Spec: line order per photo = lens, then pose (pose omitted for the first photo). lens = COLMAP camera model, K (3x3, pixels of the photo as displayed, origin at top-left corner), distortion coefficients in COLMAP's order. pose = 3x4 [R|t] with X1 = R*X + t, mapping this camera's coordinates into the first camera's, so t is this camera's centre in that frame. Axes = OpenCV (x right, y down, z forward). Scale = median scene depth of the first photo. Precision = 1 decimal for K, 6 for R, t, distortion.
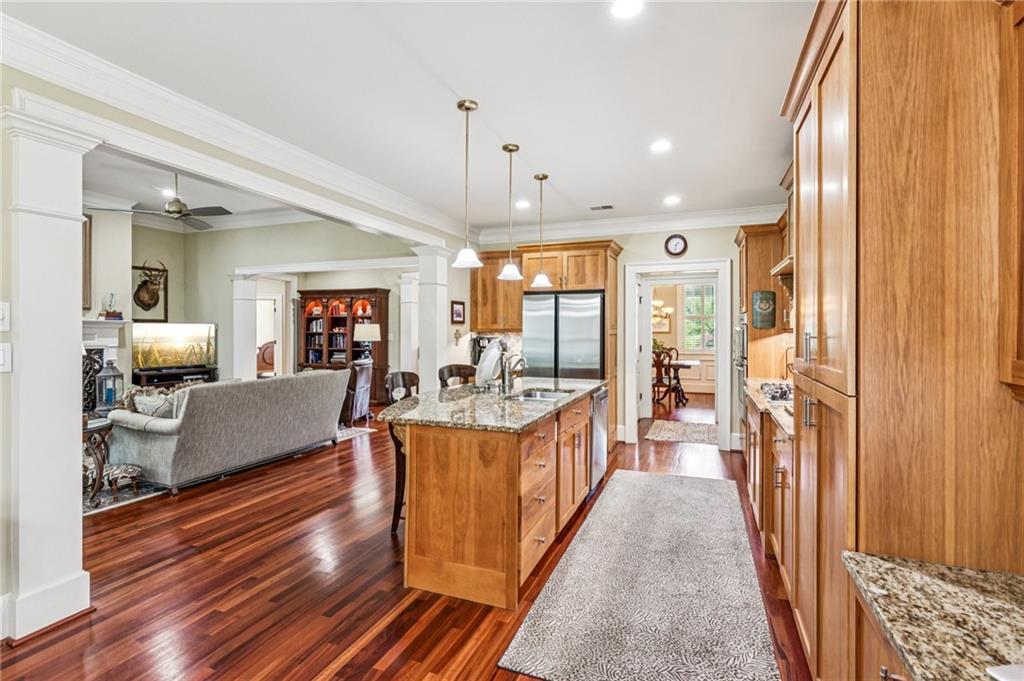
lens RADIAL K [[499.2, 0, 513.9], [0, 499.2, 332.7], [0, 0, 1]] dist [0.002640, -0.000075]
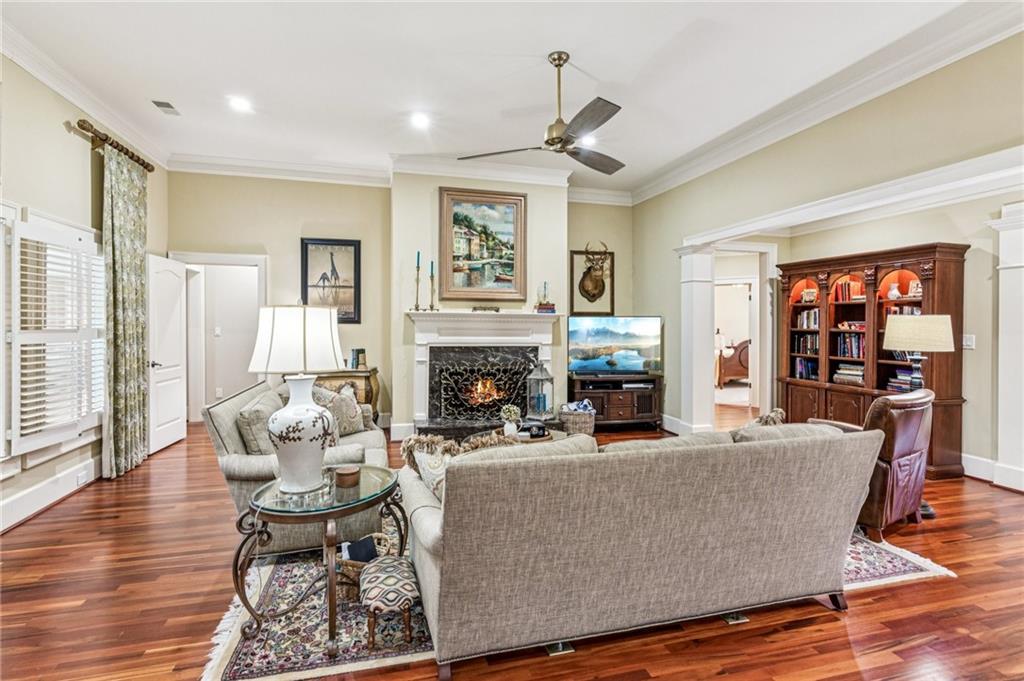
lens RADIAL K [[499.2, 0, 509.1], [0, 499.2, 323.3], [0, 0, 1]] dist [0.002640, -0.000075]
pose [[0.593491, 0.002694, -0.804836, -0.126432], [-0.008421, 0.999960, -0.002862, -0.004154], [0.804796, 0.008476, 0.593490, 0.361759]]
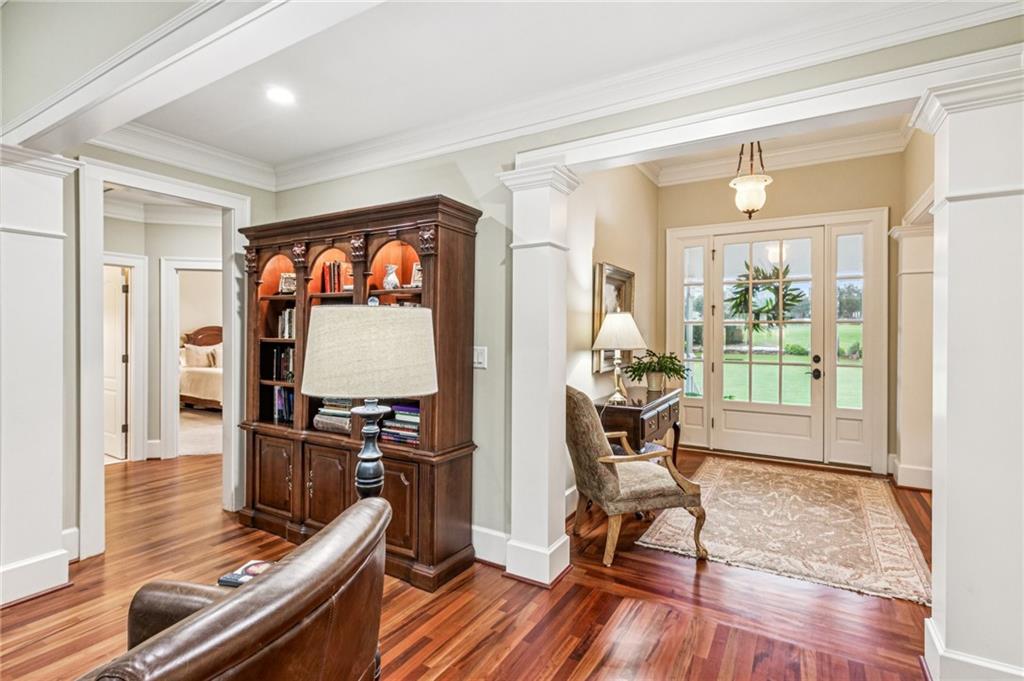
lens RADIAL K [[499.2, 0, 507.1], [0, 499.2, 333.7], [0, 0, 1]] dist [0.002640, -0.000075]
pose [[0.984567, 0.004882, -0.174943, -0.182959], [-0.005084, 0.999987, -0.000704, -0.006605], [0.174937, 0.001582, 0.984578, 0.719741]]
